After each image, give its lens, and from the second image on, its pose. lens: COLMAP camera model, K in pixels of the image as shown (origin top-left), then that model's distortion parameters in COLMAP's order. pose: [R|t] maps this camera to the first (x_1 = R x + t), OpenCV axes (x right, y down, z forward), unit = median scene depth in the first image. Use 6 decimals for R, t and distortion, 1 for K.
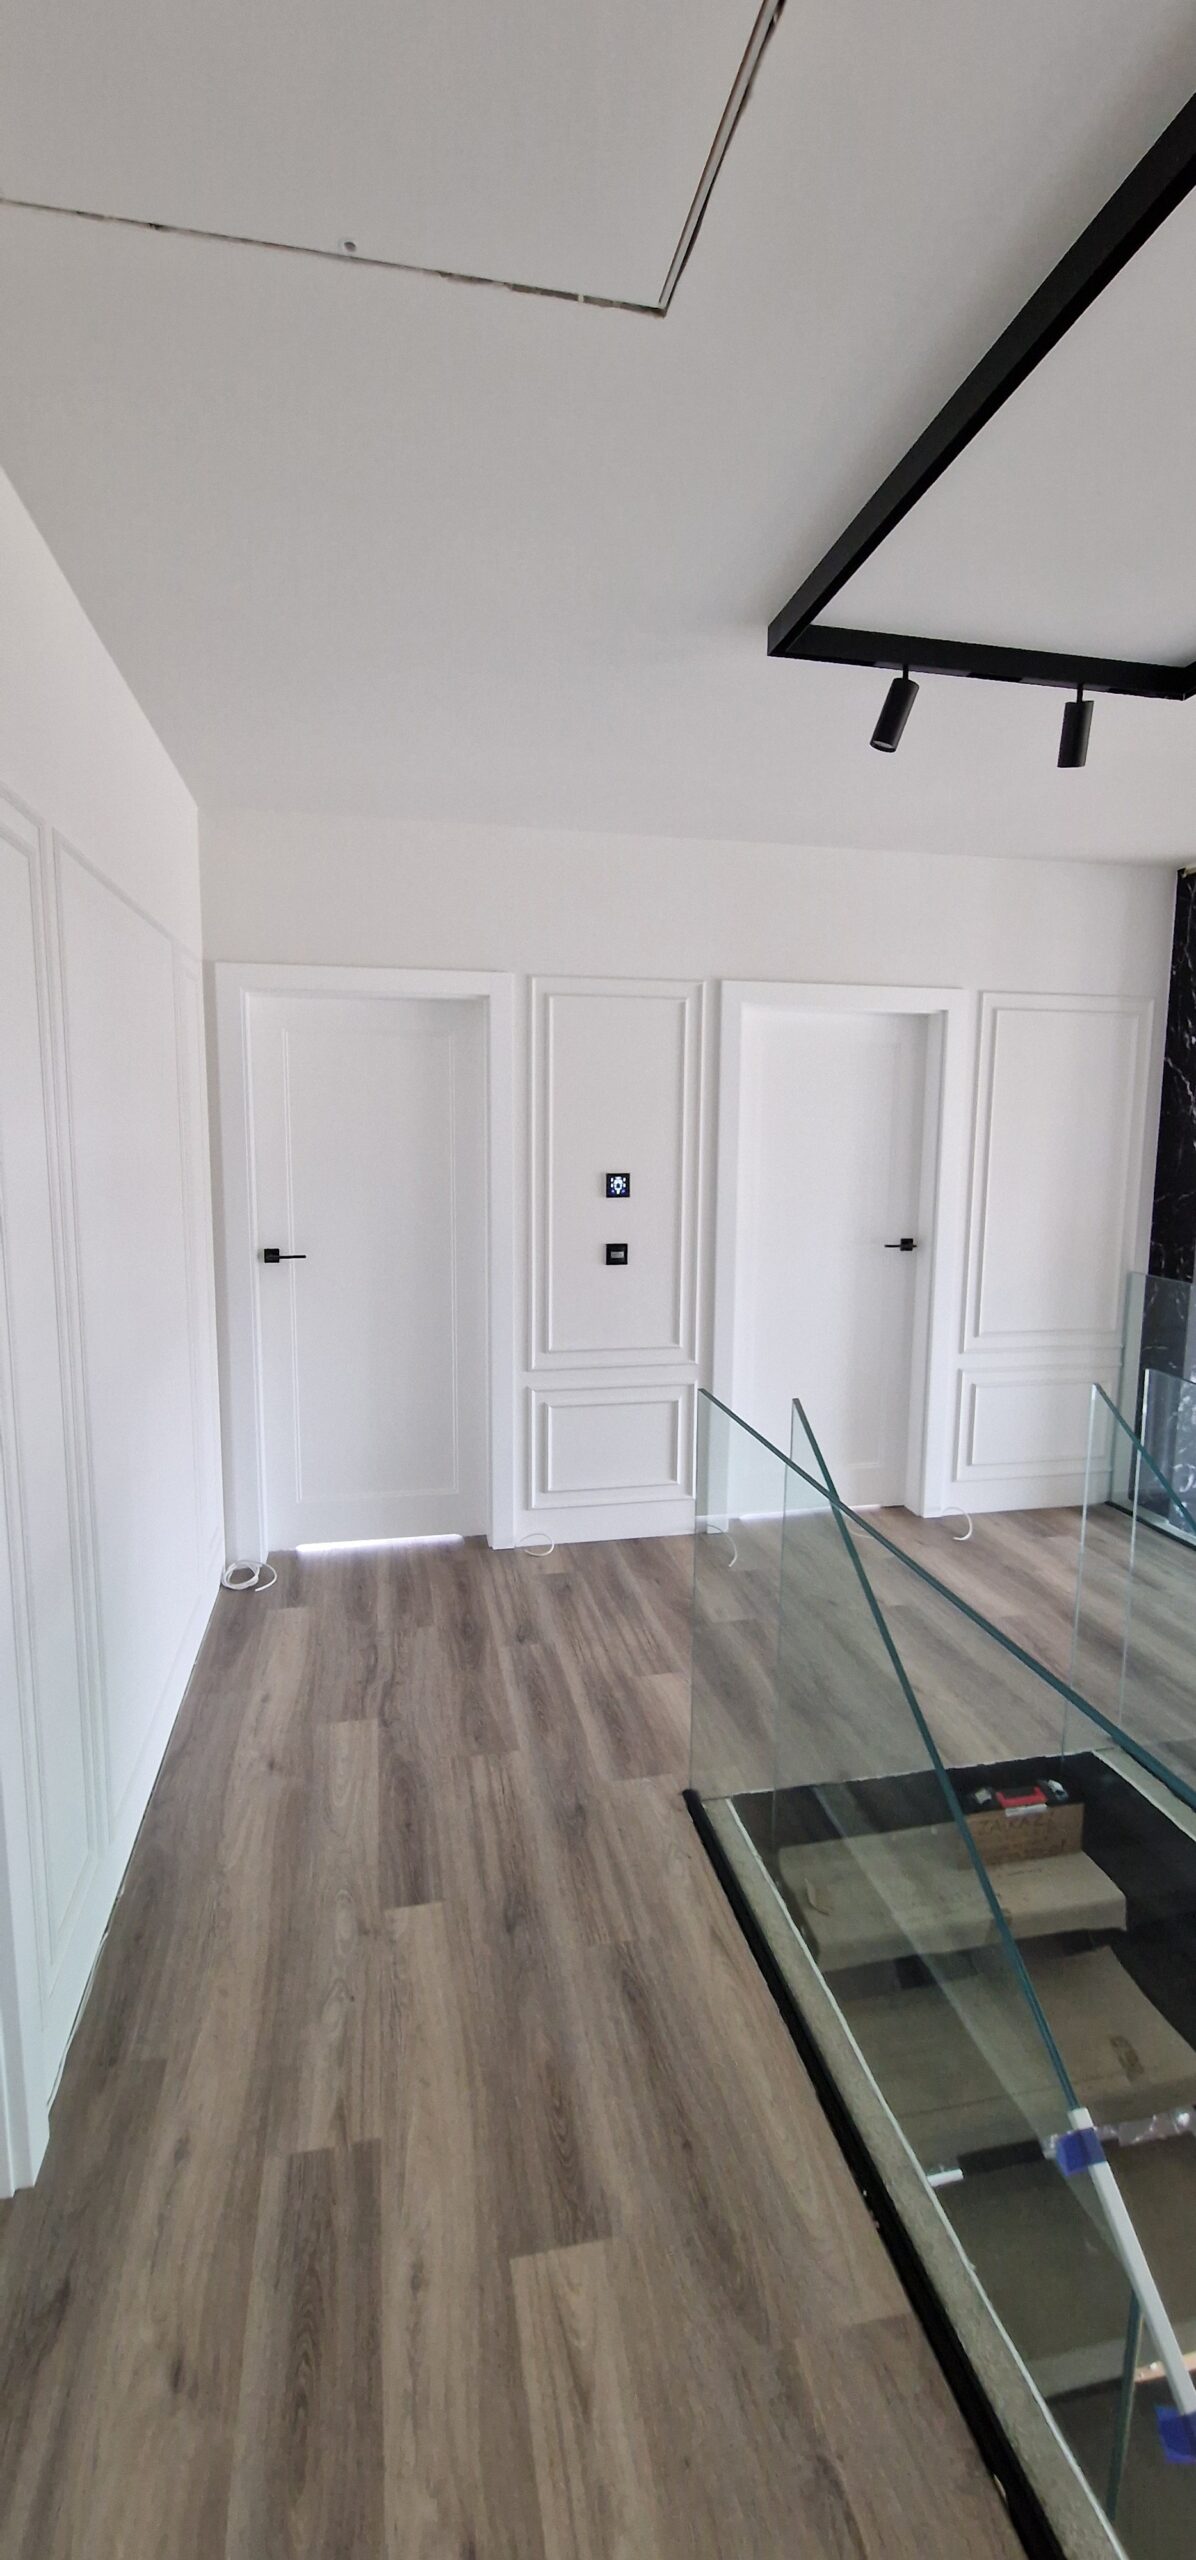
lens RADIAL K [[1050.4, 0, 592.9], [0, 1050.4, 1257.7], [0, 0, 1]] dist [0.007401, -0.006266]
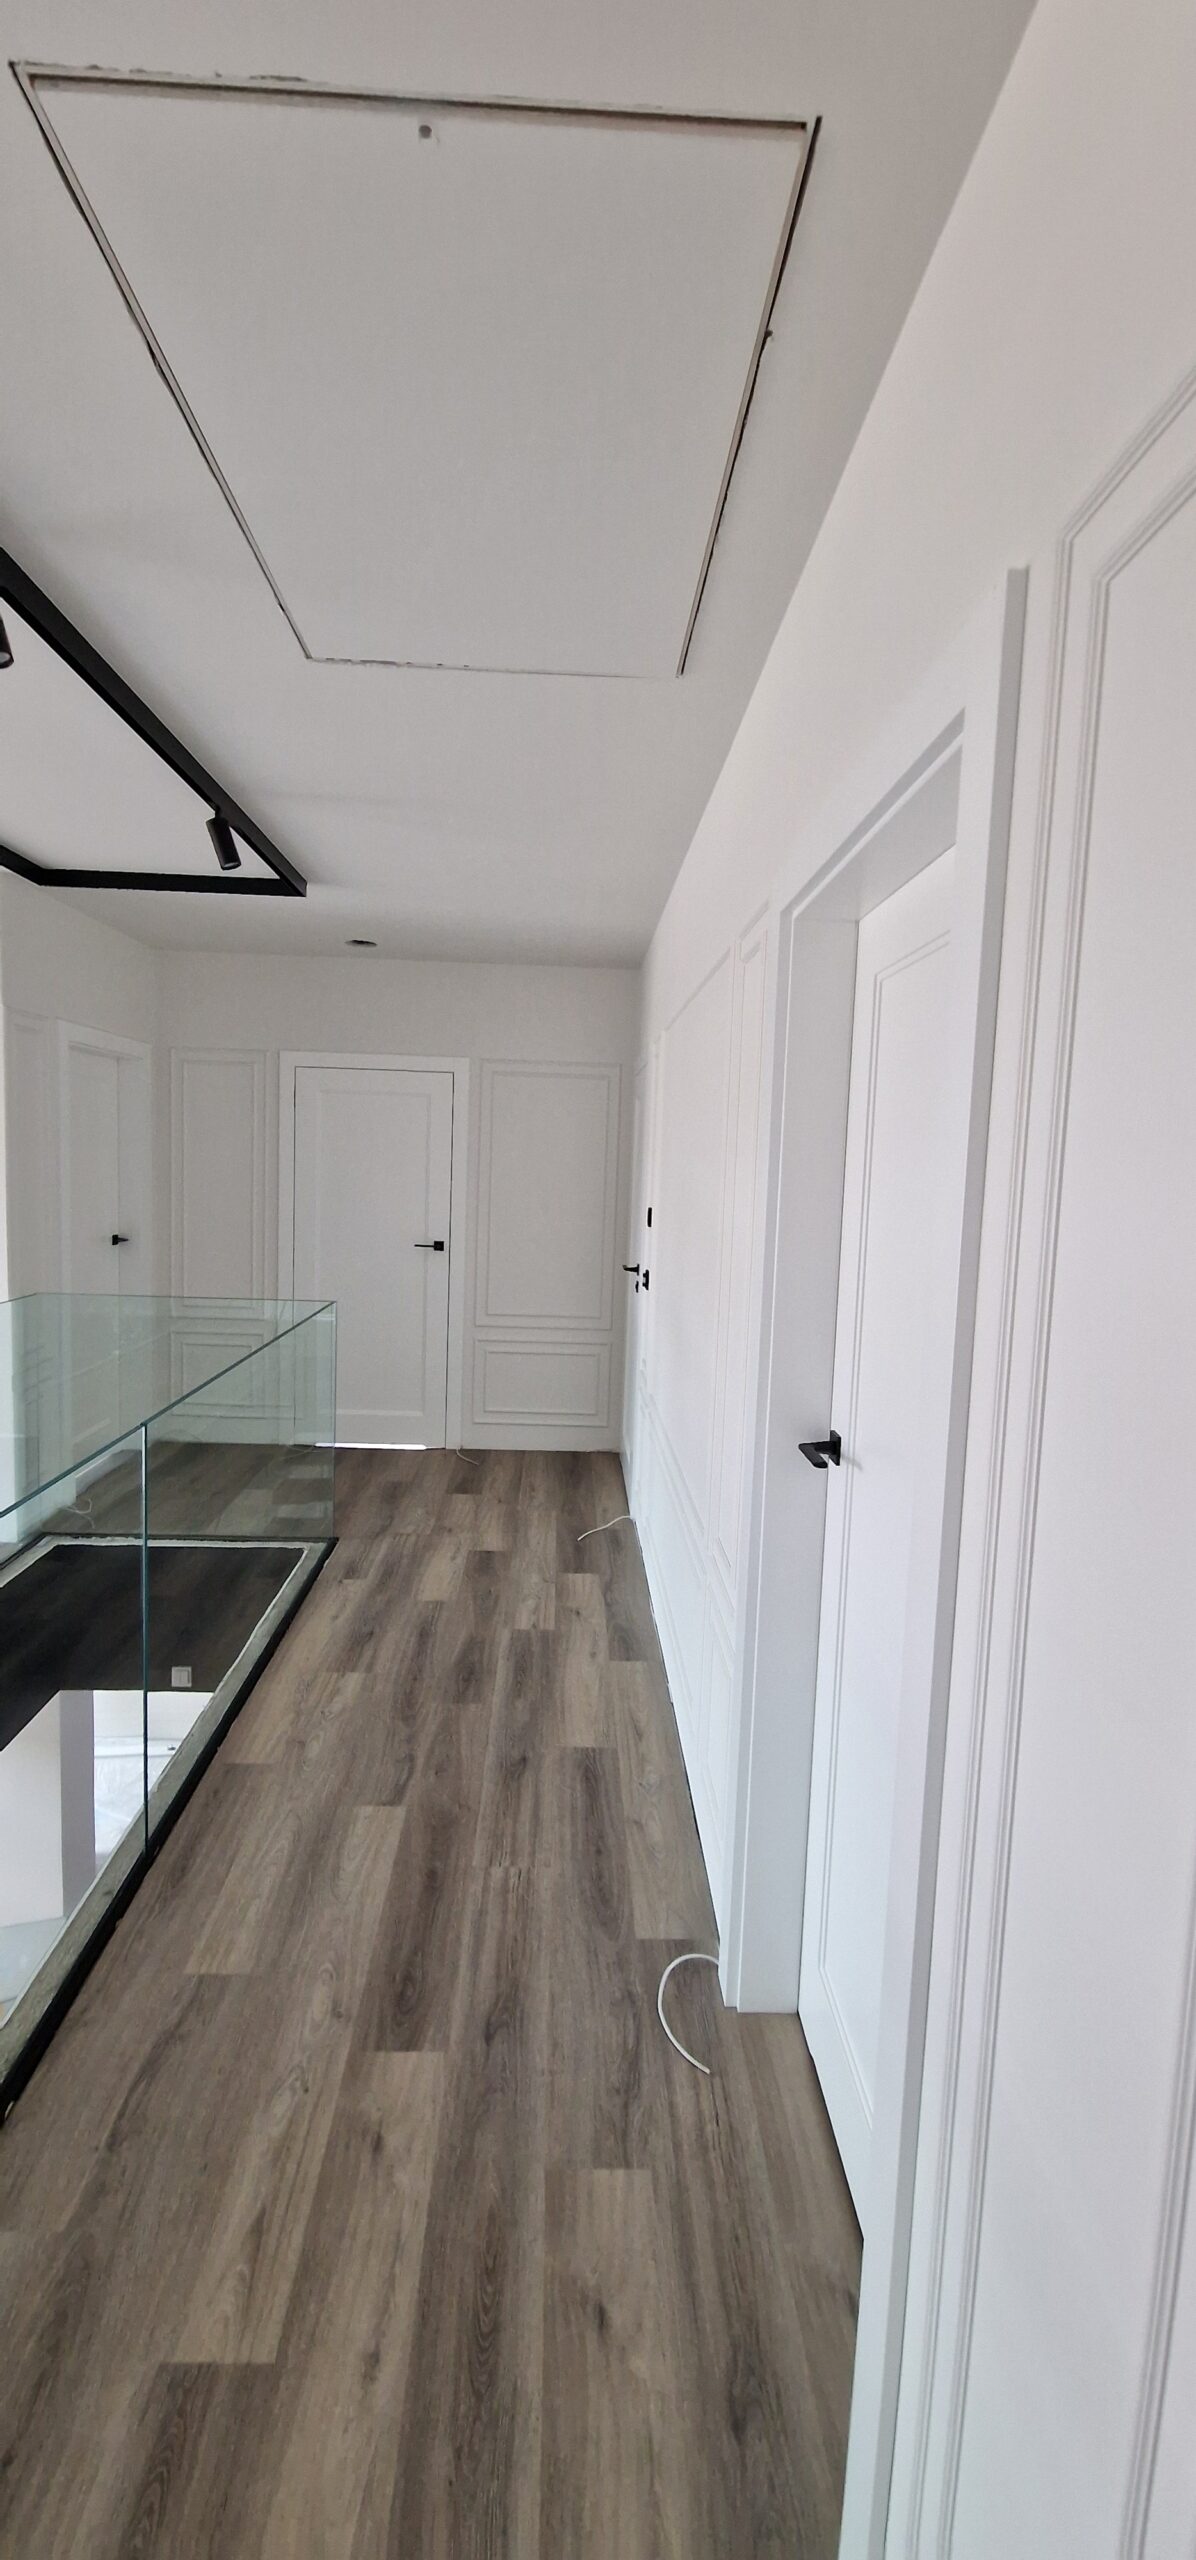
lens RADIAL K [[1050.4, 0, 593.1], [0, 1050.4, 1260.6], [0, 0, 1]] dist [0.007401, -0.006266]
pose [[-0.984377, -0.056558, 0.166746, -0.195150], [-0.017800, 0.974120, 0.225329, -0.092884], [-0.175174, 0.218840, -0.959908, 0.694189]]
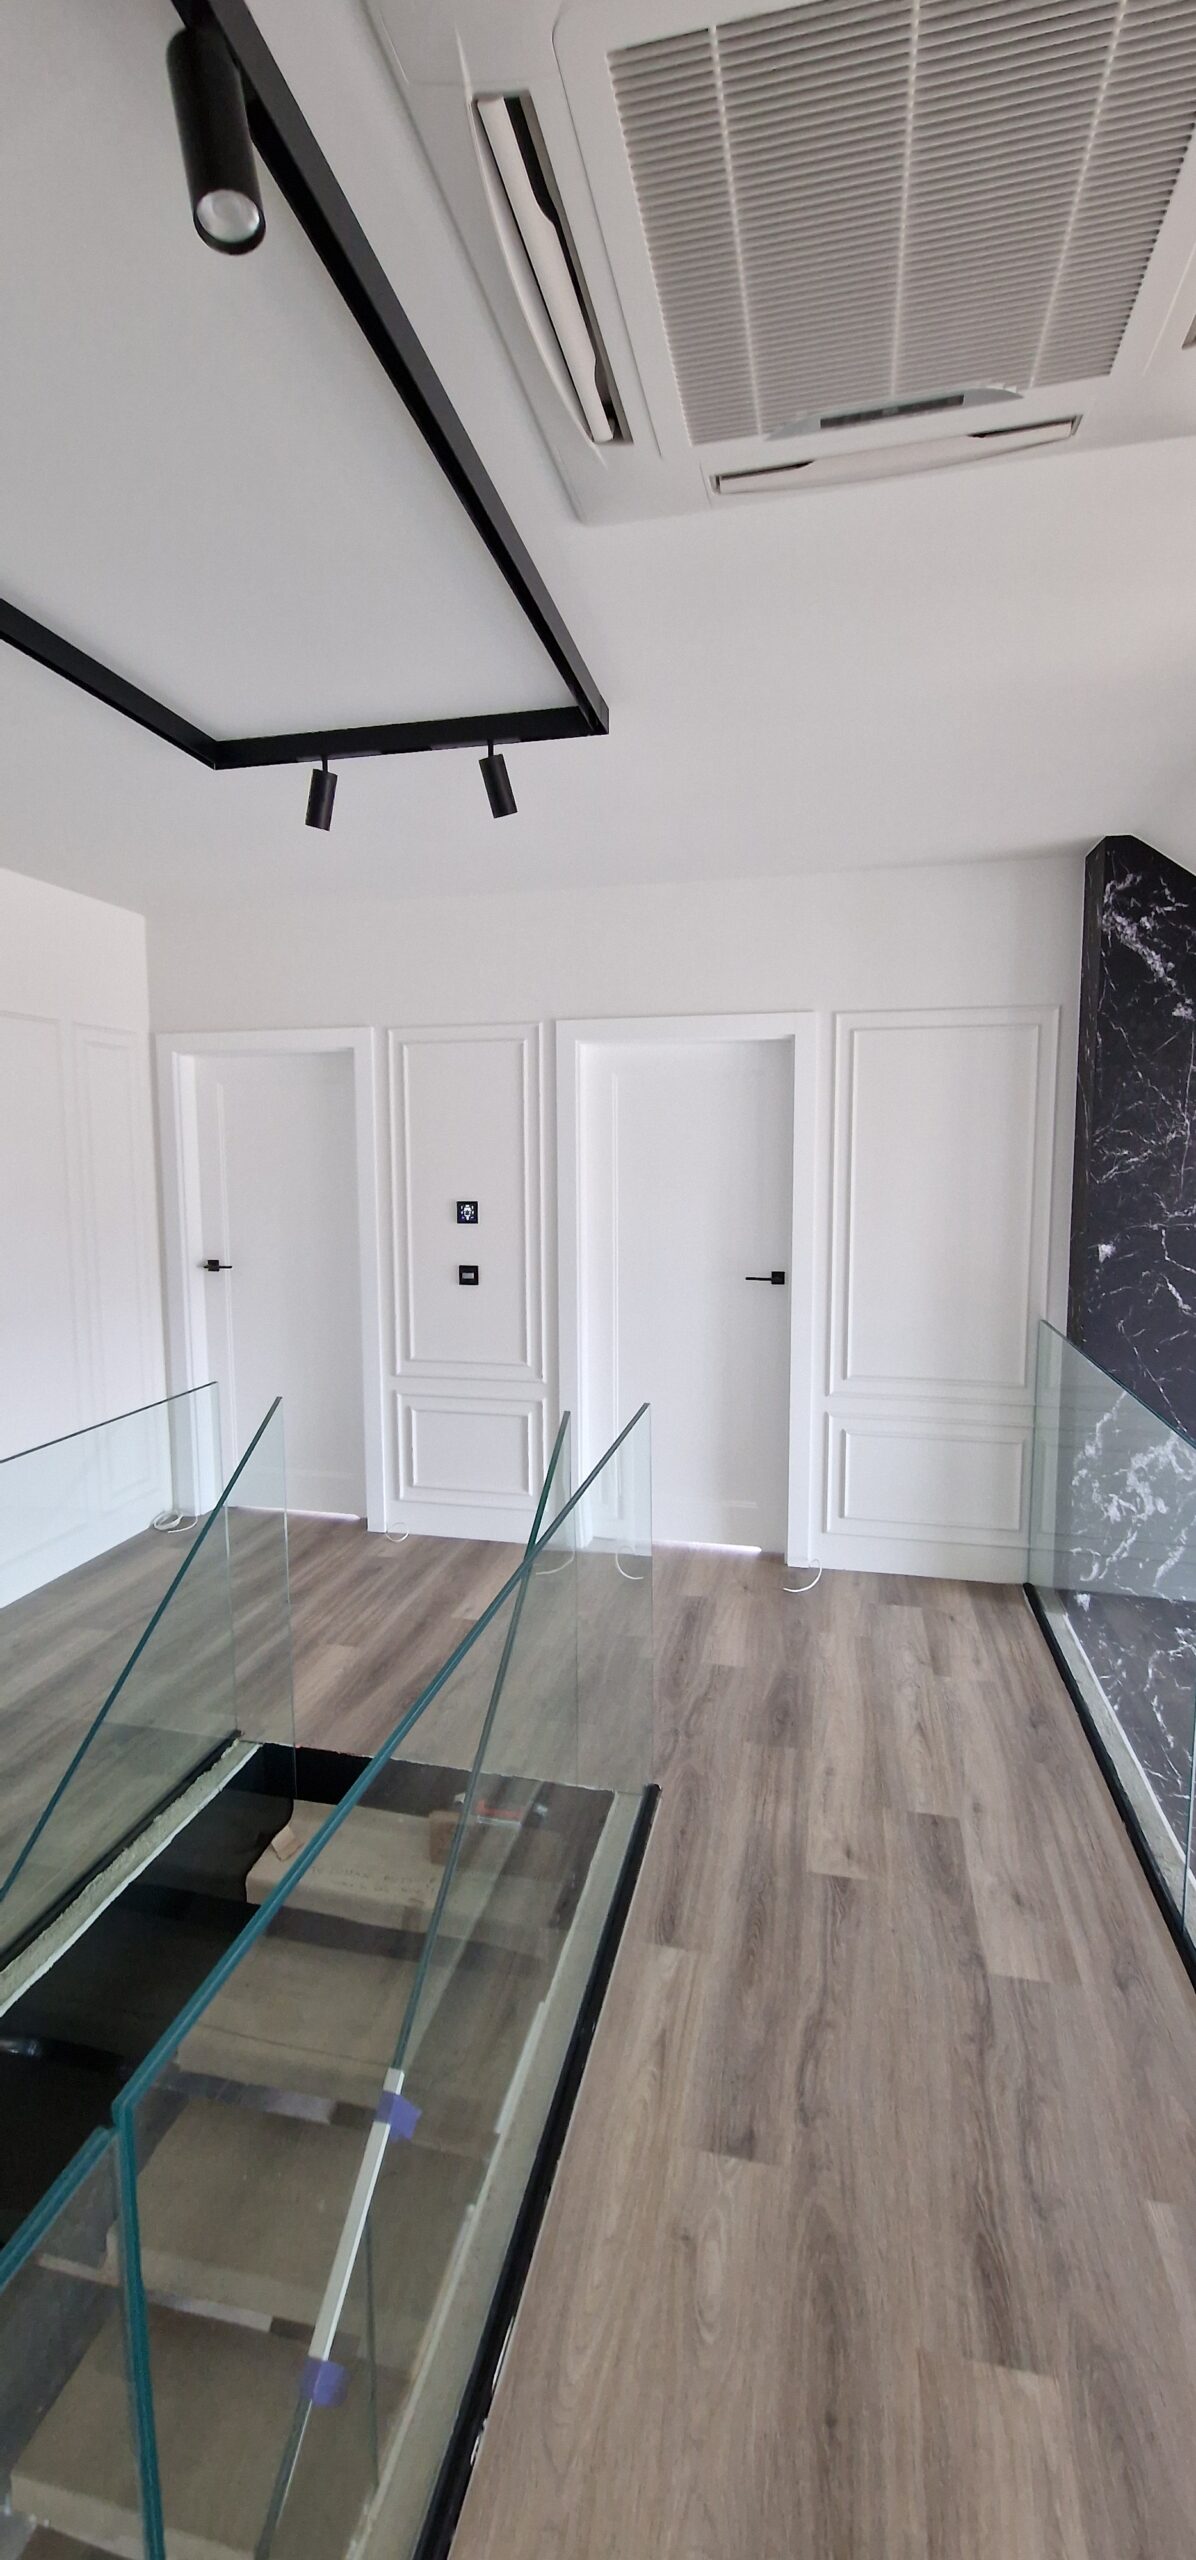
lens RADIAL K [[1050.4, 0, 587.5], [0, 1050.4, 1260.3], [0, 0, 1]] dist [0.007401, -0.006266]
pose [[0.906709, 0.031159, -0.420604, 0.663637], [-0.042317, 0.998956, -0.017221, -0.005899], [0.419628, 0.033413, 0.907081, 0.065449]]
